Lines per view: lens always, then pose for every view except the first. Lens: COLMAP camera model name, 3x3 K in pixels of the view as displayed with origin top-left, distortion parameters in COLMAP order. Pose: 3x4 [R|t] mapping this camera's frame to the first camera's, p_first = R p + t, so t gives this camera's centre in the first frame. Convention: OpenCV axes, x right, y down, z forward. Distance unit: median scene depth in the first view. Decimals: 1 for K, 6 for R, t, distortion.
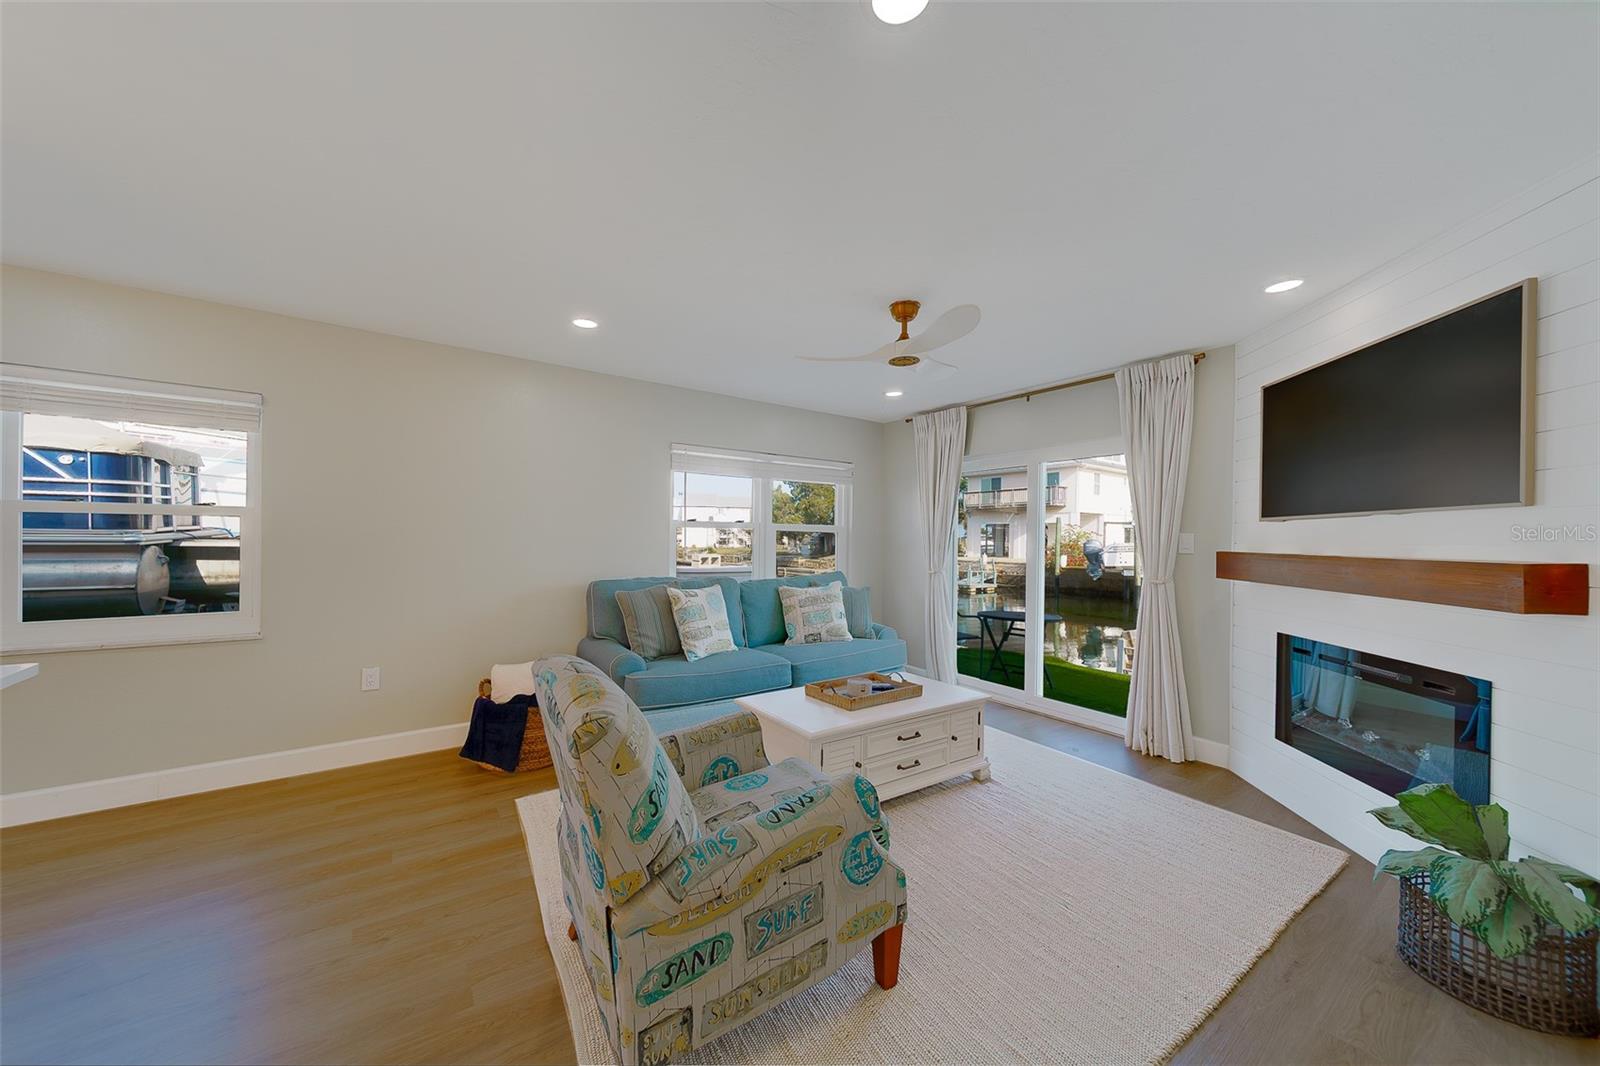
lens RADIAL K [[550.5, 0, 794.6], [0, 550.5, 537.6], [0, 0, 1]] dist [0.001846, 0.000098]
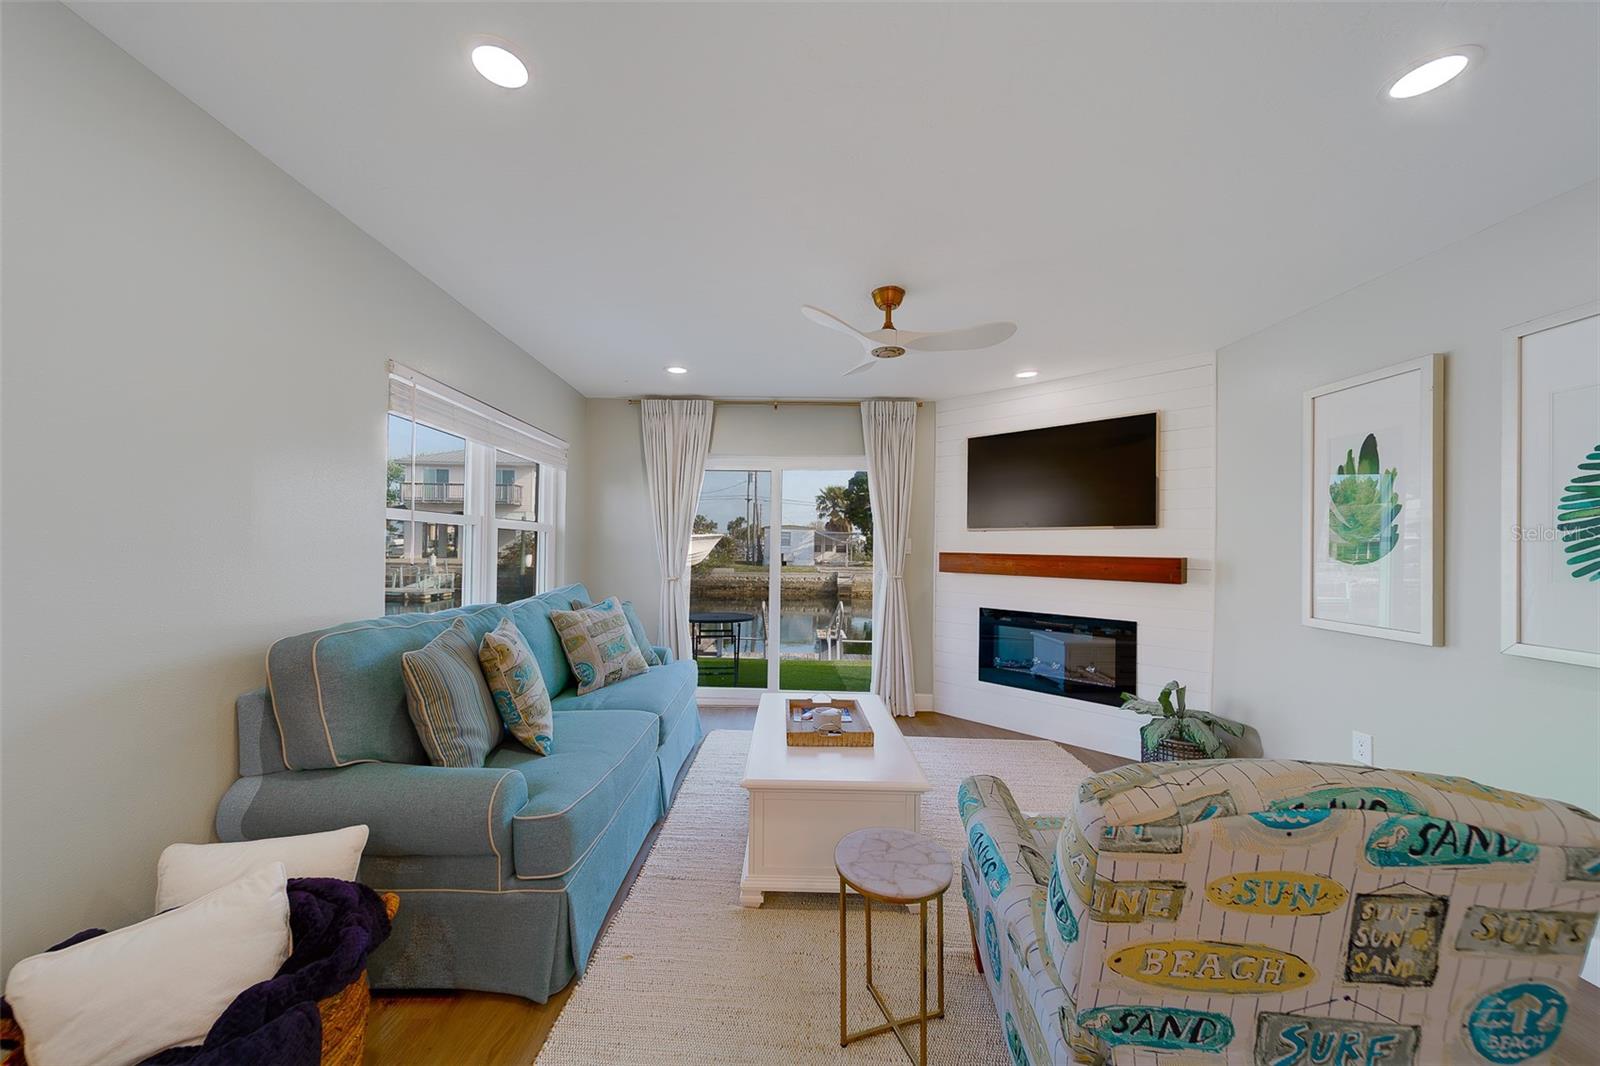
lens RADIAL K [[550.5, 0, 797.0], [0, 550.5, 541.9], [0, 0, 1]] dist [0.001846, 0.000098]
pose [[0.595524, 0.000629, 0.803337, -0.478081], [-0.007880, 0.999956, 0.005059, -0.004601], [-0.803299, -0.009344, 0.595503, 0.427460]]
